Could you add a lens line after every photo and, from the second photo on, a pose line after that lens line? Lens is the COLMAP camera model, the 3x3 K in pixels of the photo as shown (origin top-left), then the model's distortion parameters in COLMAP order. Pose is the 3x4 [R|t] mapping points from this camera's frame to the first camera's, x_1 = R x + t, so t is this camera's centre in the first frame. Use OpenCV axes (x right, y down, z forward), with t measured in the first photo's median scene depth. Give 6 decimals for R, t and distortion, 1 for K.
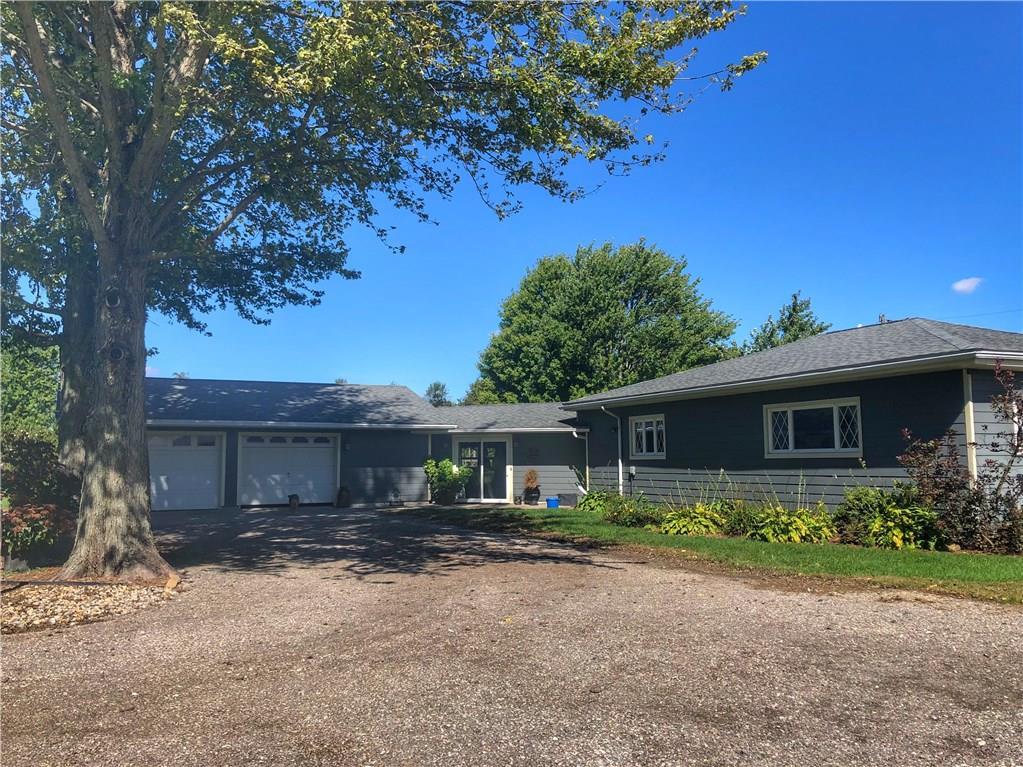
lens RADIAL K [[880.1, 0, 511.5], [0, 880.1, 383.5], [0, 0, 1]] dist [0.013438, -0.003810]
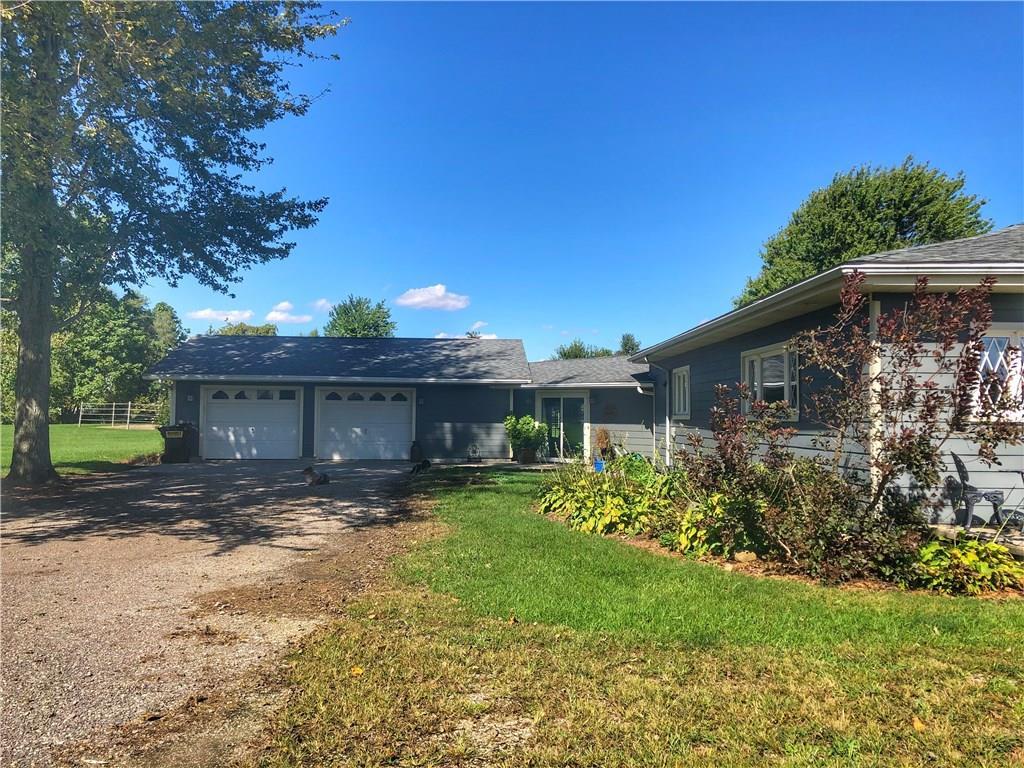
lens RADIAL K [[842.7, 0, 512.0], [0, 842.7, 384.0], [0, 0, 1]] dist [0.039256, -0.062207]
pose [[0.893860, -0.000374, -0.448346, 0.338048], [0.023366, 0.998679, 0.045753, 0.010050], [0.447737, -0.051373, 0.892688, 0.185066]]
